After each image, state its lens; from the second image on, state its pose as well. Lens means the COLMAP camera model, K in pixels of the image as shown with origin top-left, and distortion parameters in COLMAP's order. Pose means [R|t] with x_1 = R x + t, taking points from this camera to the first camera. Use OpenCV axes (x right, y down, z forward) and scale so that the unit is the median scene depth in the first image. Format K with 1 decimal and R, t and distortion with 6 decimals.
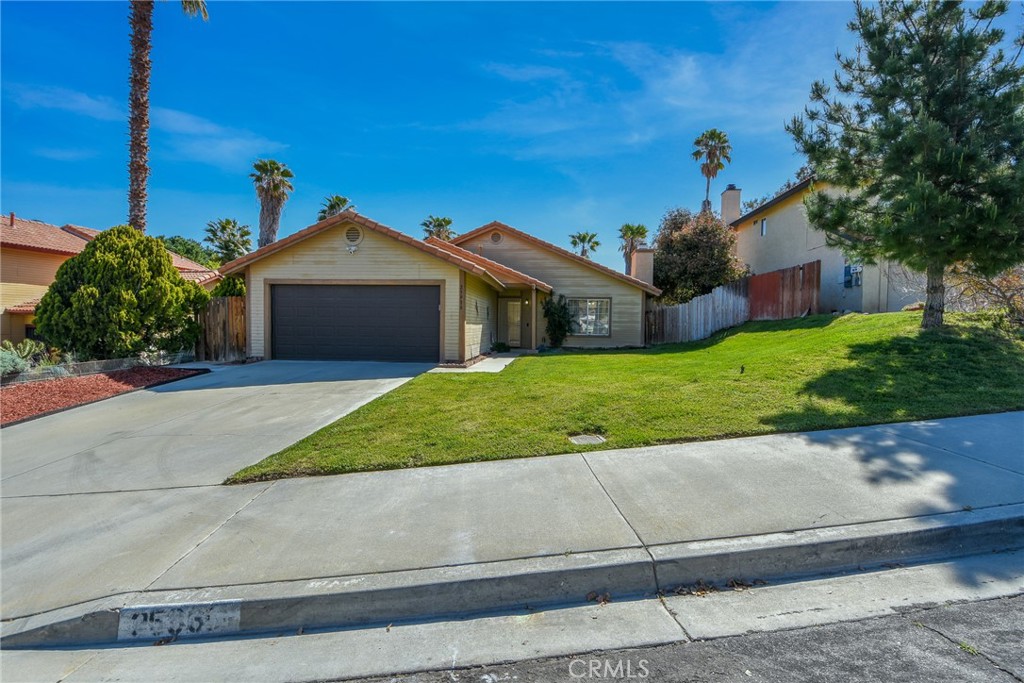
lens RADIAL K [[444.9, 0, 523.9], [0, 444.9, 338.5], [0, 0, 1]] dist [0.015275, -0.017001]
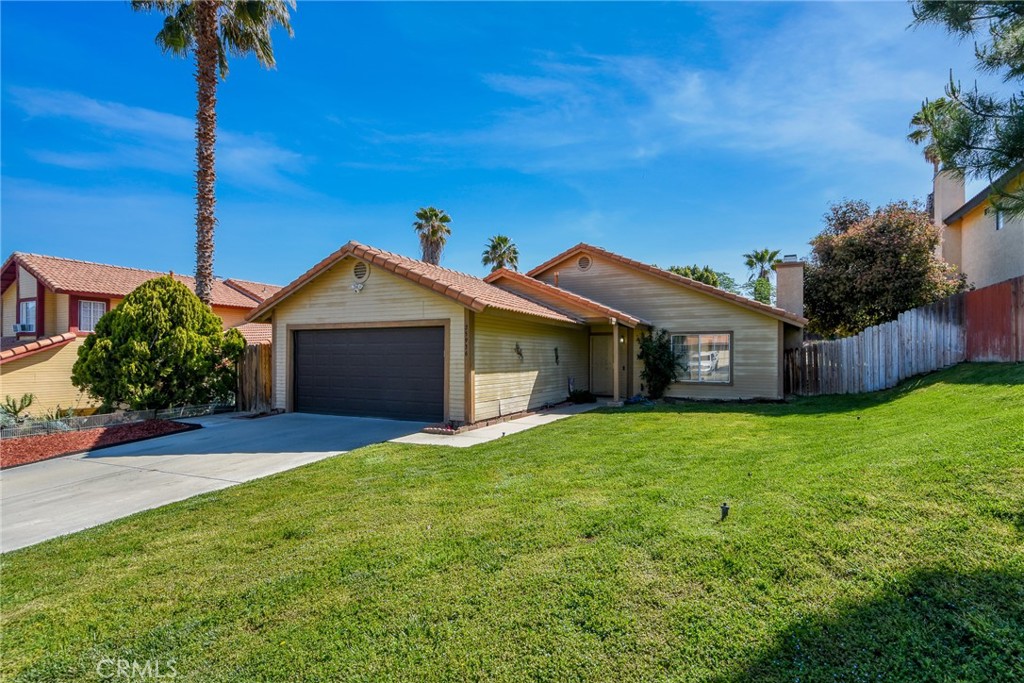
lens RADIAL K [[482.4, 0, 512.5], [0, 482.4, 362.4], [0, 0, 1]] dist [0.028160, -0.023460]
pose [[0.944864, -0.007992, -0.327365, 0.136564], [-0.001939, 0.999548, -0.029999, -0.019022], [0.327457, 0.028979, 0.944421, 0.150253]]
